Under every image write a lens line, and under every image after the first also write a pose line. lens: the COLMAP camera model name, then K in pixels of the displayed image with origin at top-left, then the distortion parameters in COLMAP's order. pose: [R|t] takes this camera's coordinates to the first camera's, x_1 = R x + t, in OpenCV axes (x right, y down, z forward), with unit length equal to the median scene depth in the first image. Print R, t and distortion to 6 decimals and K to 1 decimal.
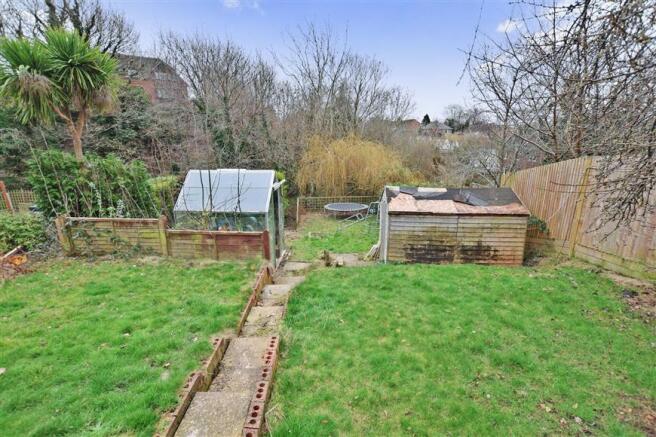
lens RADIAL K [[298.3, 0, 330.1], [0, 298.3, 216.5], [0, 0, 1]] dist [-0.032798, -0.000127]
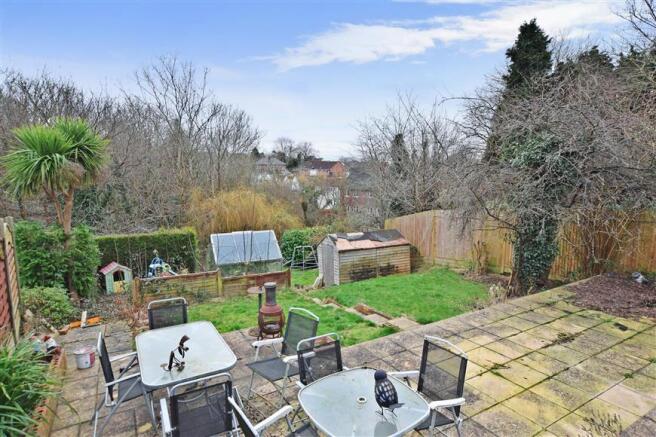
lens RADIAL K [[358.5, 0, 326.9], [0, 358.5, 219.1], [0, 0, 1]] dist [0.001276, 0.000082]
pose [[0.876183, -0.060653, 0.478148, -0.746515], [0.121191, 0.987902, -0.096761, -0.005529], [-0.466494, 0.142728, 0.872933, -0.634278]]
